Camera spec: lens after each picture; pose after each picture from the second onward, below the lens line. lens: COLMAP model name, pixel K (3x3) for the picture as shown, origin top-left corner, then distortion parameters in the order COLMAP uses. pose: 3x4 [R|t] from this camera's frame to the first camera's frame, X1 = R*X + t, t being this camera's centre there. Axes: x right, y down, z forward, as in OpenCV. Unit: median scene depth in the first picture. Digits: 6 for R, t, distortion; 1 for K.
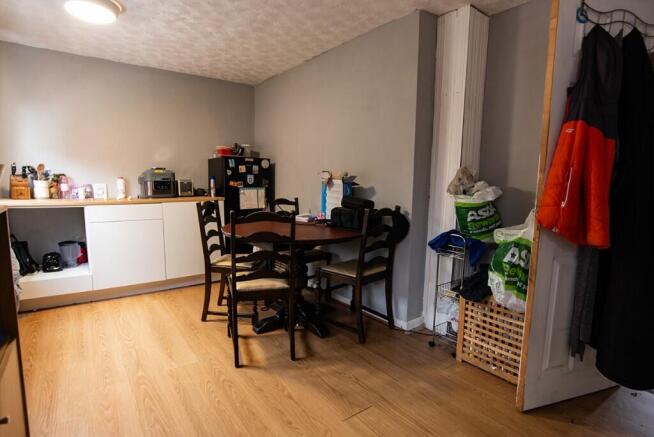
lens RADIAL K [[356.0, 0, 330.5], [0, 356.0, 220.4], [0, 0, 1]] dist [0.001194, 0.001763]
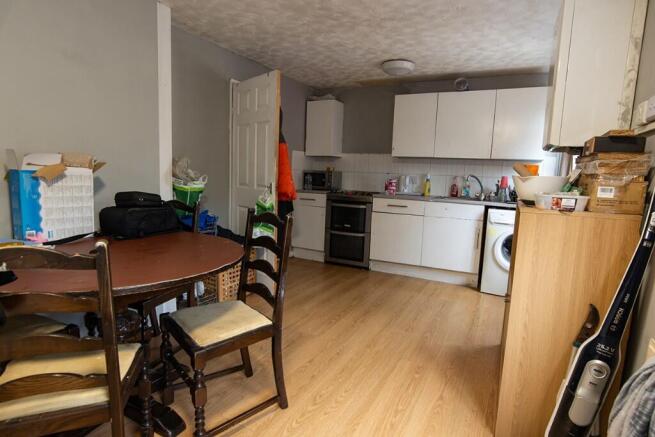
lens RADIAL K [[356.5, 0, 327.2], [0, 356.5, 219.7], [0, 0, 1]] dist [0.001194, 0.001763]
pose [[-0.436238, -0.145536, 0.887984, -0.690680], [0.066349, 0.978945, 0.193040, -0.112892], [-0.897382, 0.143128, -0.417397, 0.854857]]
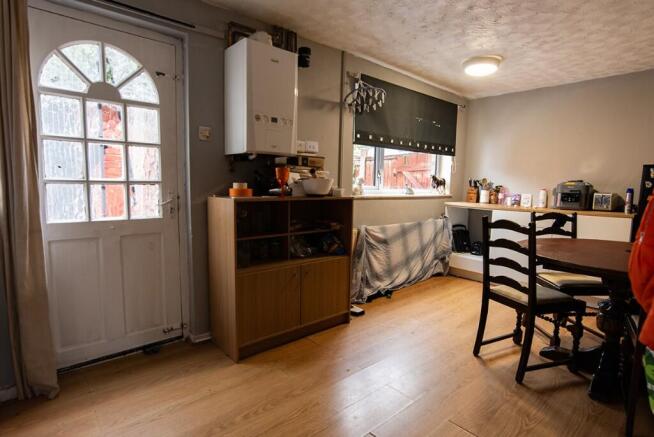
lens RADIAL K [[356.0, 0, 332.1], [0, 356.0, 218.7], [0, 0, 1]] dist [0.001194, 0.001763]
pose [[0.096321, 0.089364, -0.991331, 0.543209], [-0.143048, 0.986865, 0.075063, -0.020211], [0.985018, 0.134578, 0.107839, 0.274311]]
